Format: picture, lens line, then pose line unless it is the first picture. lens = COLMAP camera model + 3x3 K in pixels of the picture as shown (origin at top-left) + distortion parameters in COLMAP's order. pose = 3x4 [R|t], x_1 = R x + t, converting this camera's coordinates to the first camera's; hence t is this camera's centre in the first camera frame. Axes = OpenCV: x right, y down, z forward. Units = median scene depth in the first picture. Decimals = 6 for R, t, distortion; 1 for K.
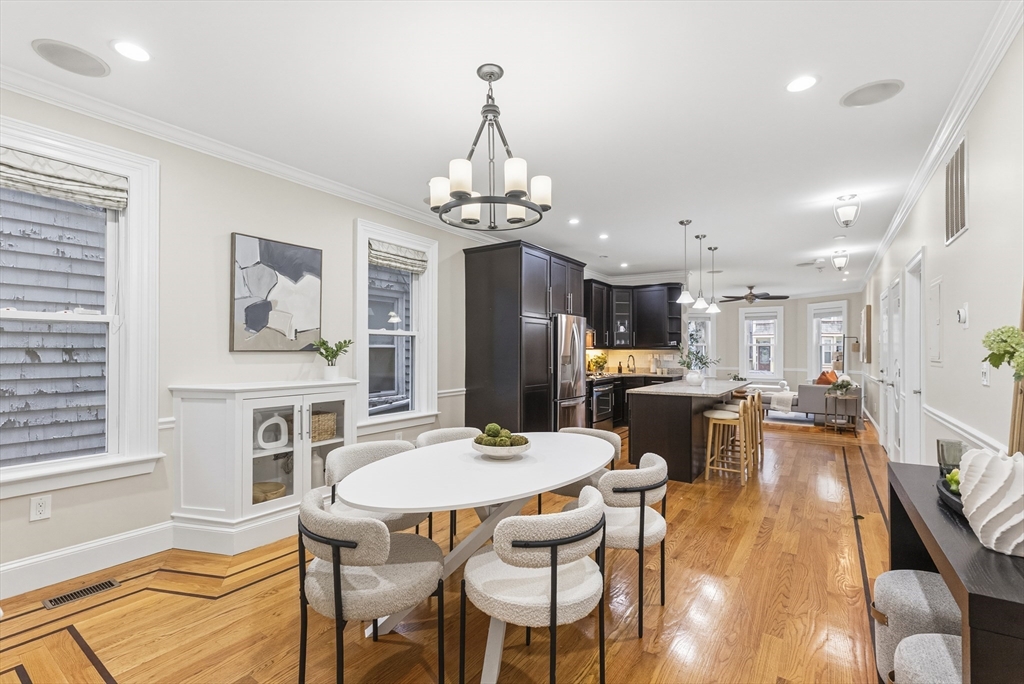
lens RADIAL K [[447.2, 0, 516.8], [0, 447.2, 352.8], [0, 0, 1]] dist [0.001317, 0.000202]
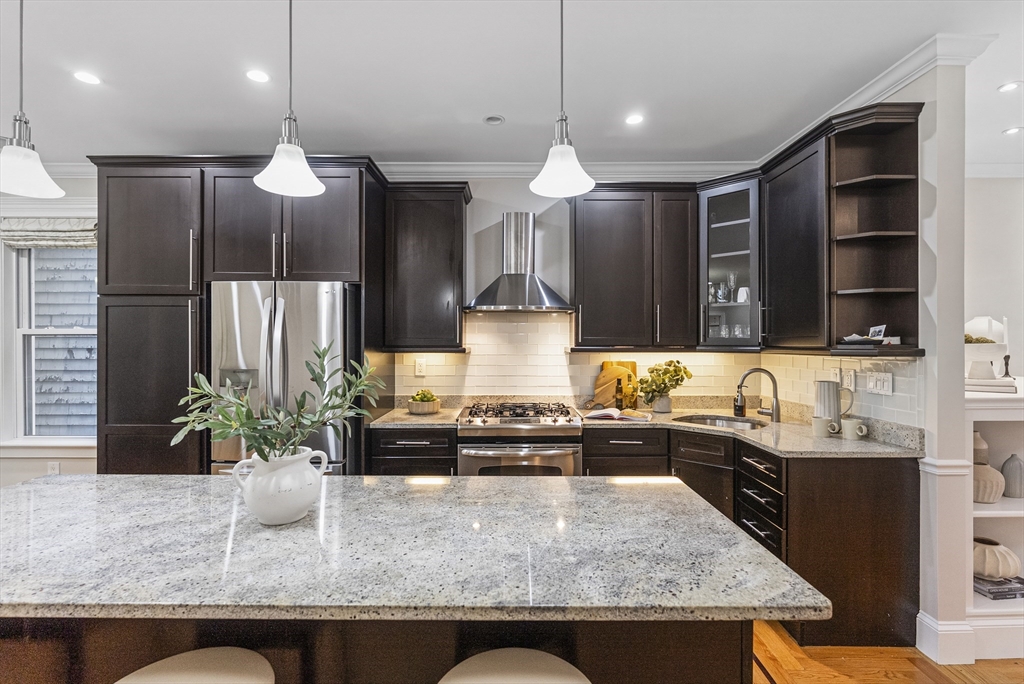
lens RADIAL K [[477.1, 0, 518.1], [0, 477.1, 342.1], [0, 0, 1]] dist [-0.002123, -0.000260]
pose [[0.564573, -0.000053, -0.825383, 0.490057], [-0.001811, 0.999998, -0.001303, -0.015431], [0.825381, 0.002230, 0.564572, 0.684932]]
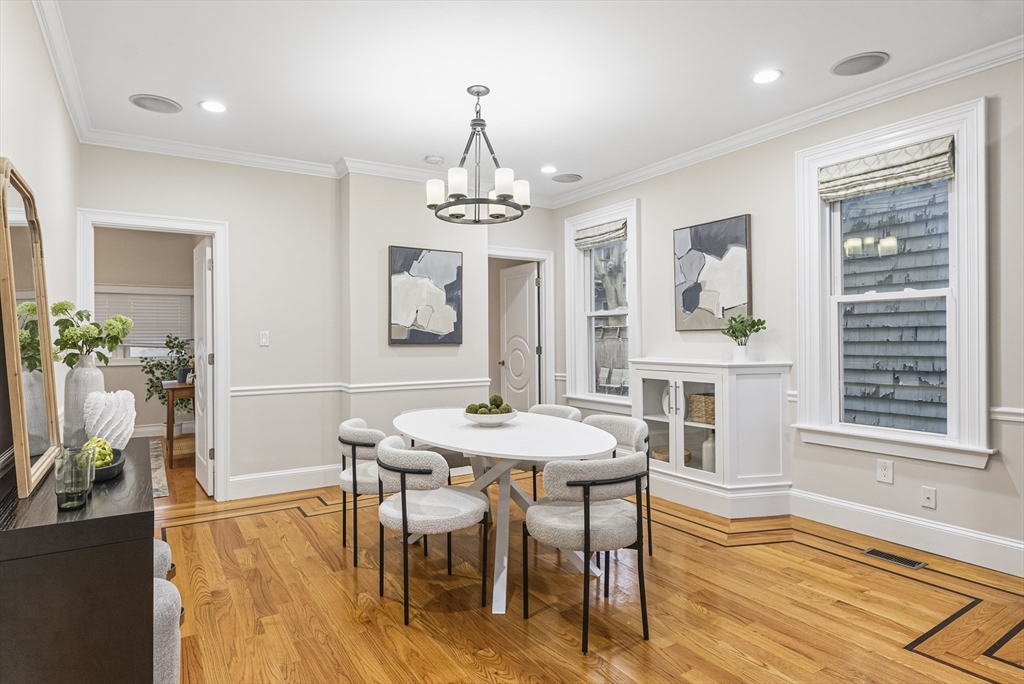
lens RADIAL K [[575.1, 0, 515.2], [0, 575.1, 336.6], [0, 0, 1]] dist [-0.003976, -0.000799]
pose [[-0.386862, 0.000969, -0.922137, 0.373417], [0.008934, 0.999956, -0.002698, 0.004978], [0.922094, -0.009282, -0.386853, 0.482085]]
